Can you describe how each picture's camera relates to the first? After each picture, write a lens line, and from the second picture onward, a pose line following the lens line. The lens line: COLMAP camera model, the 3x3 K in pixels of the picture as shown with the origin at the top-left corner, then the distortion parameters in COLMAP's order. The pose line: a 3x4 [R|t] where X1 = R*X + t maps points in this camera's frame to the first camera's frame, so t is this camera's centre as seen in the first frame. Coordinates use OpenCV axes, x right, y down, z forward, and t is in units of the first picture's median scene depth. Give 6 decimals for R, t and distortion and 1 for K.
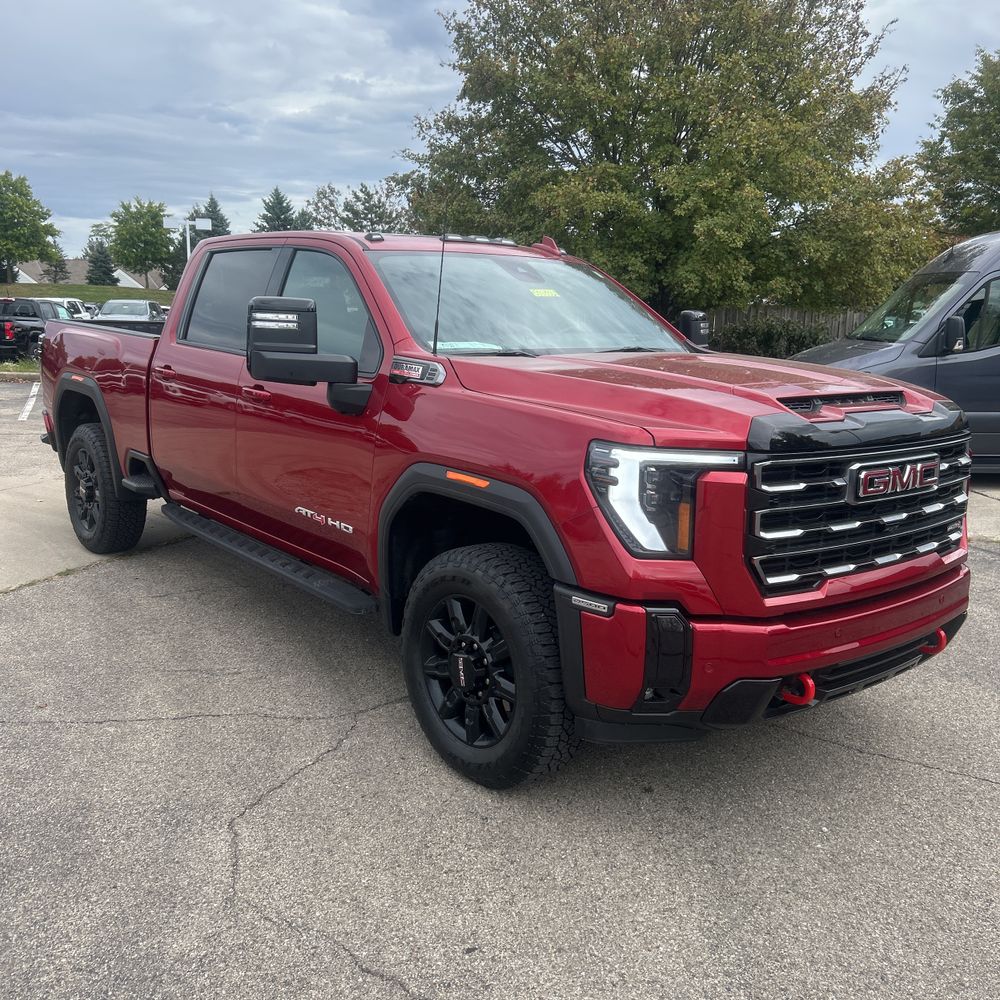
lens RADIAL K [[1009.6, 0, 502.2], [0, 1009.6, 495.9], [0, 0, 1]] dist [0.010914, 0.000000]
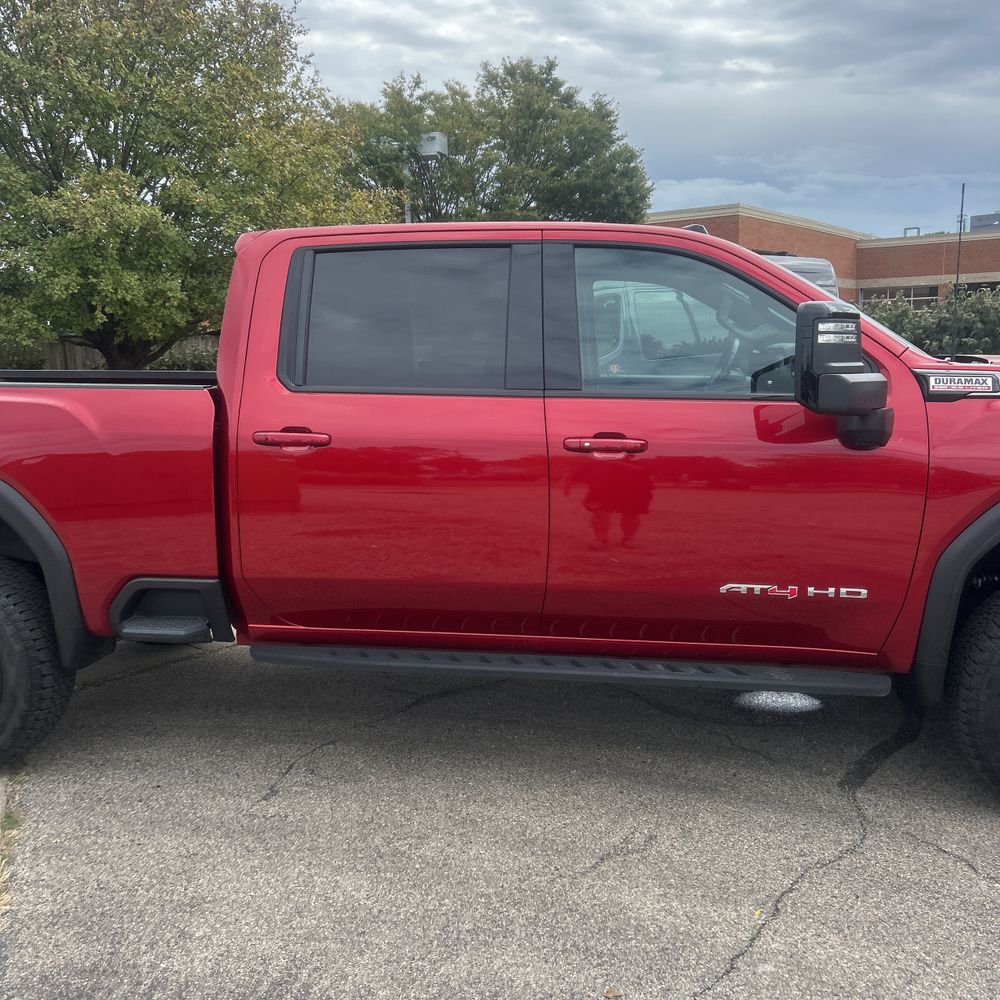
lens RADIAL K [[1009.6, 0, 481.8], [0, 1009.6, 505.5], [0, 0, 1]] dist [0.010914, 0.000000]
pose [[0.733385, -0.145684, 0.664020, -0.826759], [0.161462, 0.986146, 0.038028, -0.105216], [-0.660361, 0.079324, 0.746747, 0.558436]]
